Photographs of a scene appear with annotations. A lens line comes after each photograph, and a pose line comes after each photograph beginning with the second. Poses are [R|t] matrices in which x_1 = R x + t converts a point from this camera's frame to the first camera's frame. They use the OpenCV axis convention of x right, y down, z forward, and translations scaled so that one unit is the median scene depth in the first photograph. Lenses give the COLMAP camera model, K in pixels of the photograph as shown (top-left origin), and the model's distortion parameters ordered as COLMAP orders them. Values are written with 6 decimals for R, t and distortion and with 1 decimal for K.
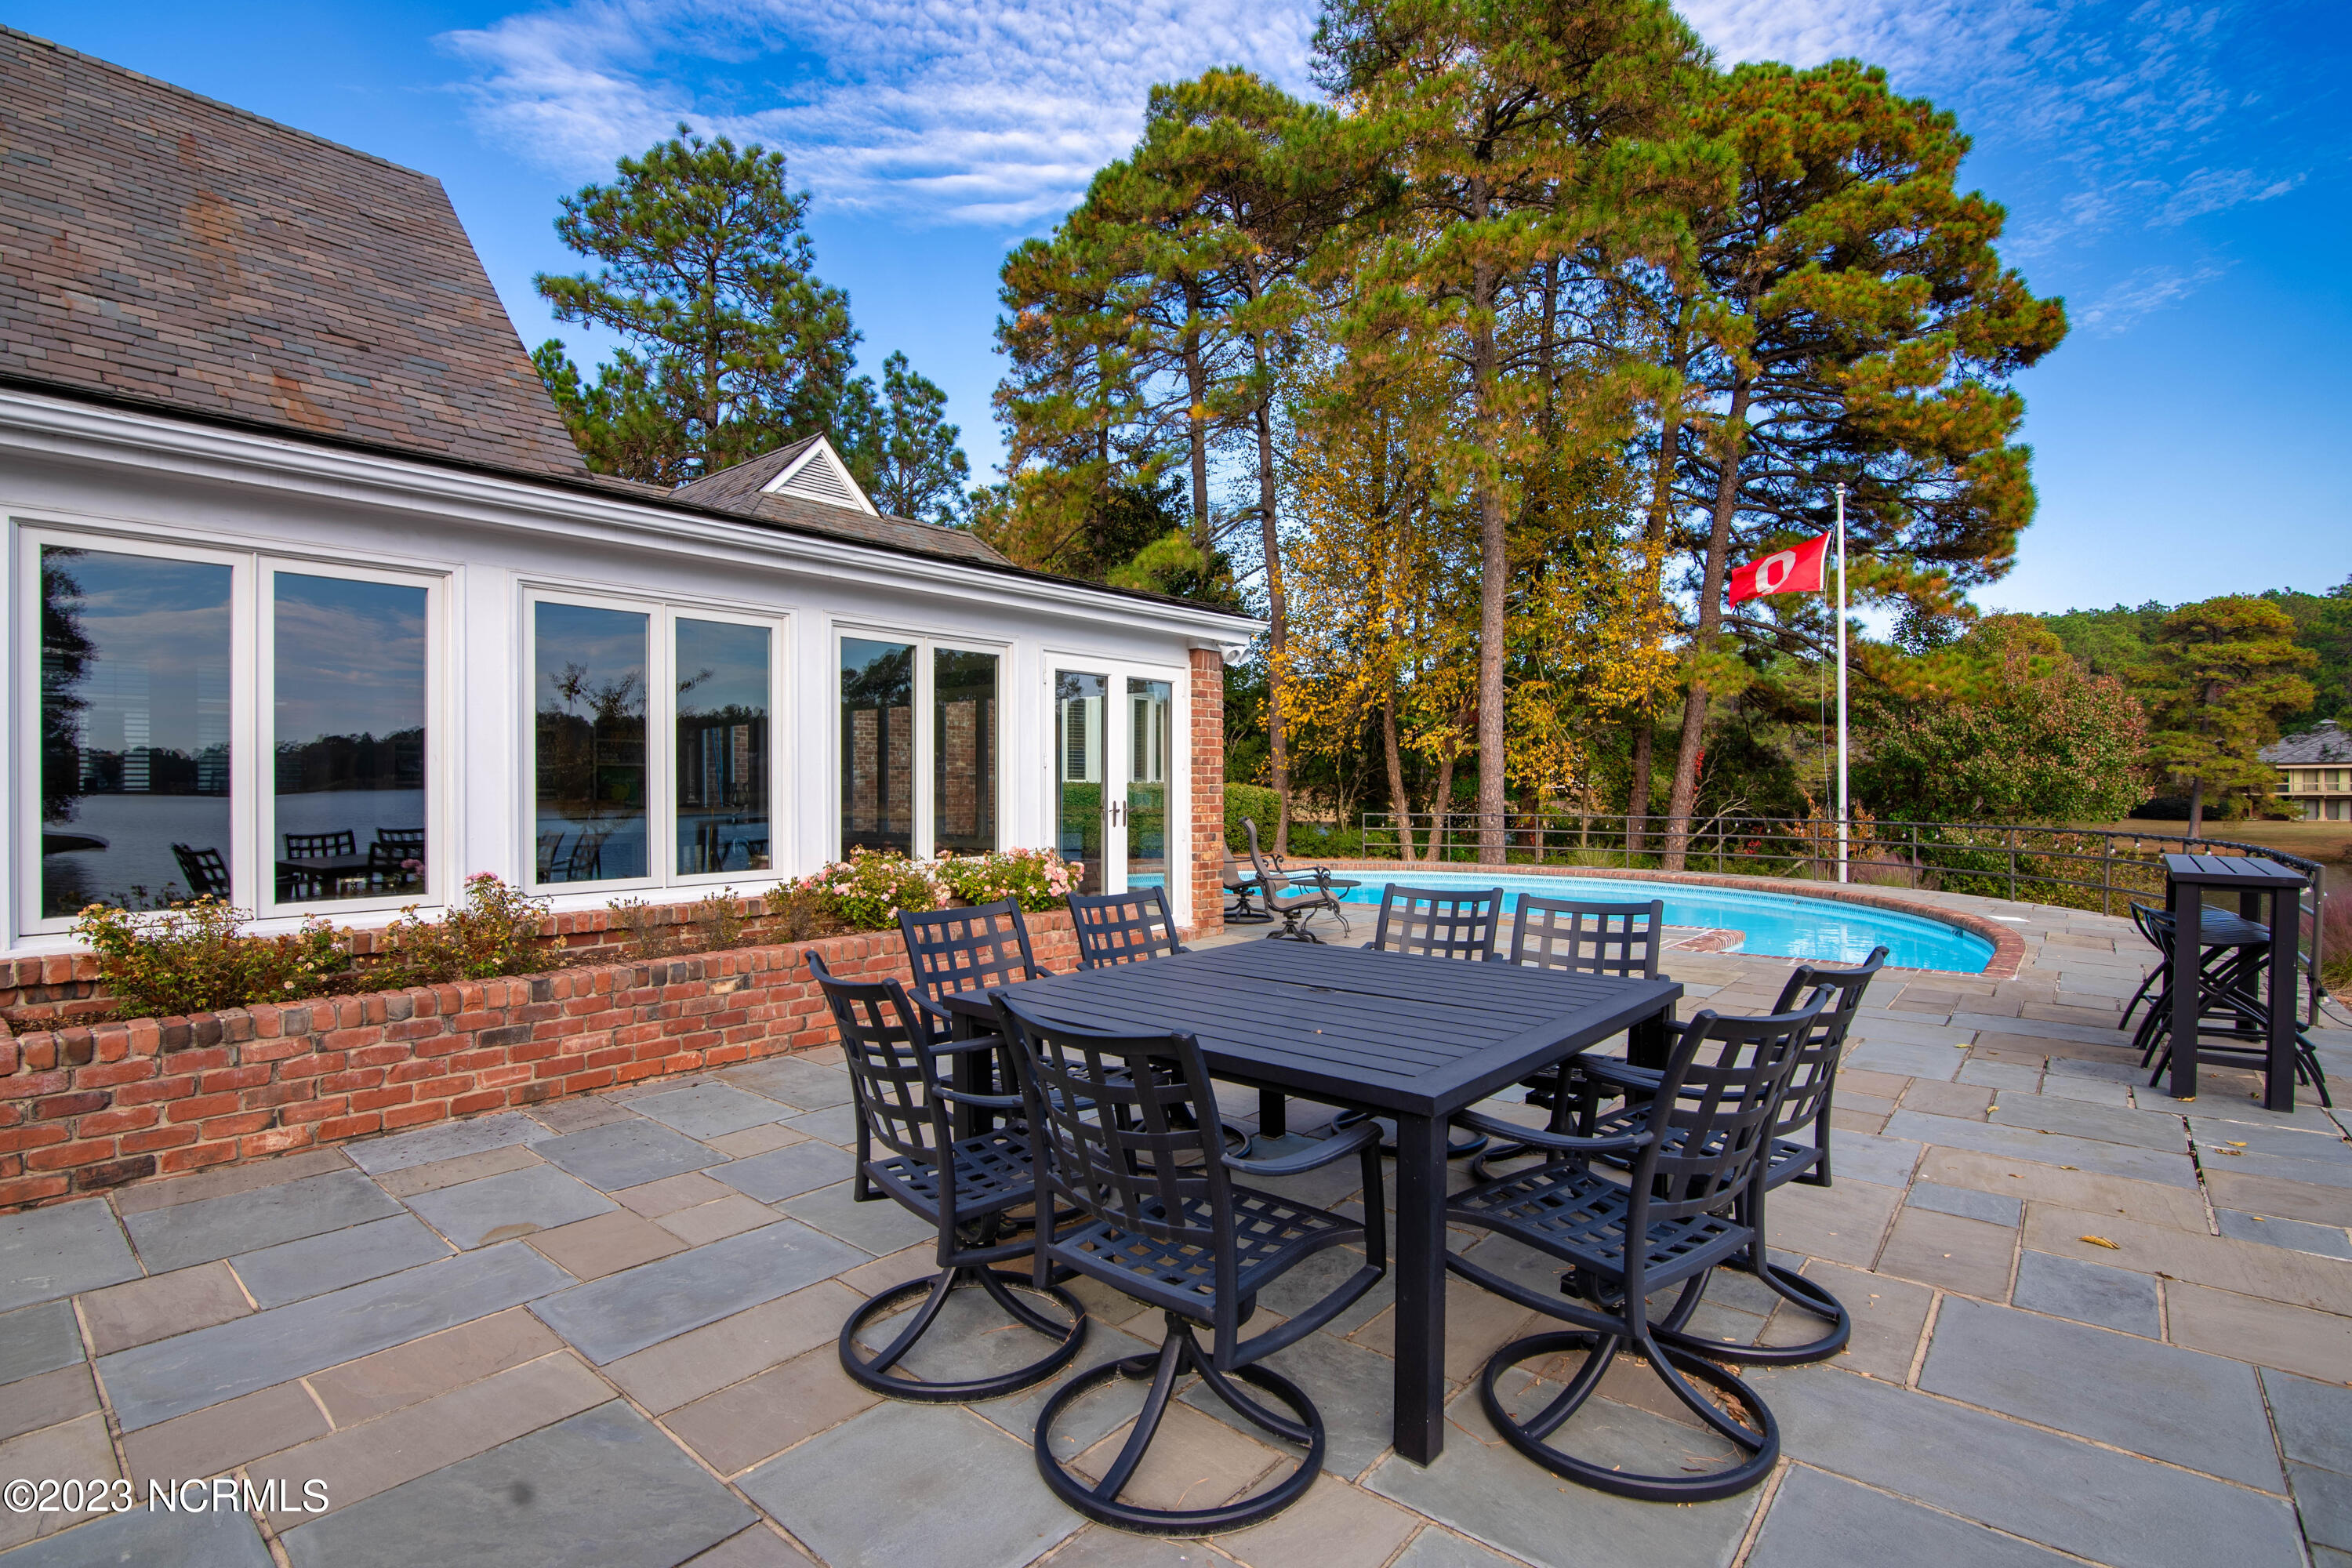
lens RADIAL K [[1098.4, 0, 1176.0], [0, 1098.4, 784.0], [0, 0, 1]] dist [-0.012268, 0.000102]
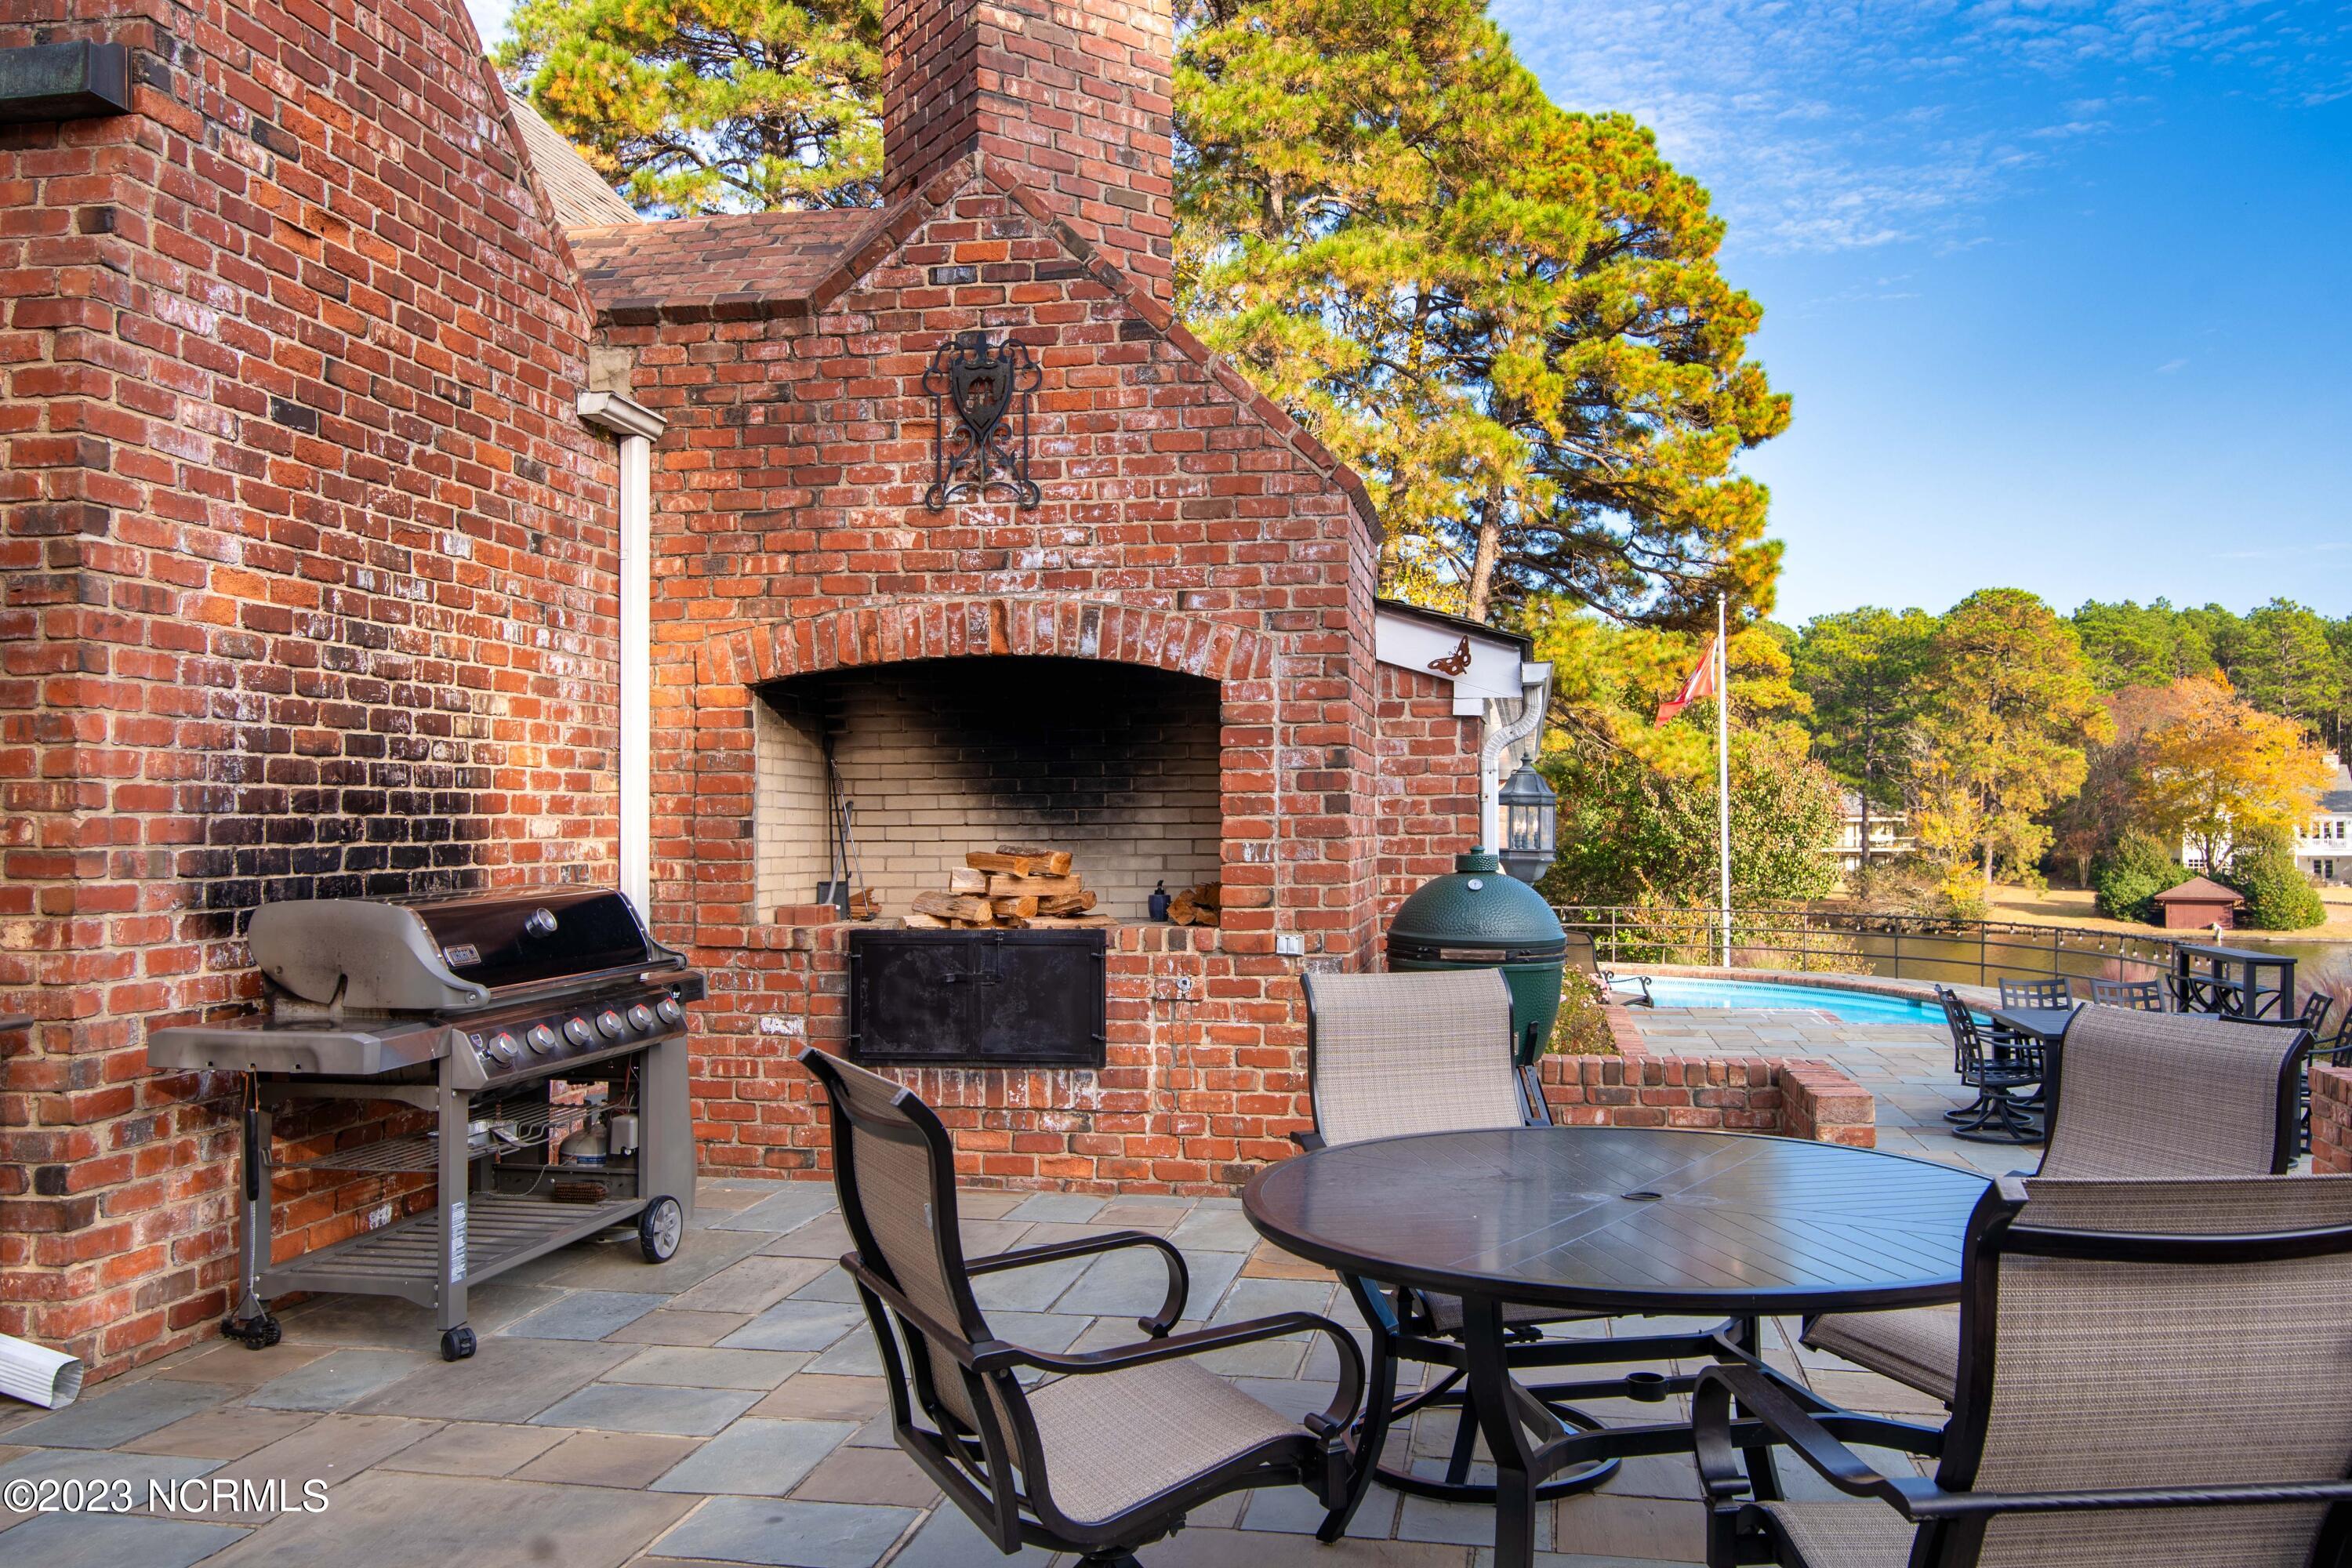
lens RADIAL K [[1844.1, 0, 1176.0], [0, 1844.1, 784.0], [0, 0, 1]] dist [0.006757, 0.004878]
pose [[0.863378, 0.014885, 0.504337, -0.572150], [-0.004430, 0.999750, -0.021924, -0.035497], [-0.504537, 0.016694, 0.863228, -0.216253]]
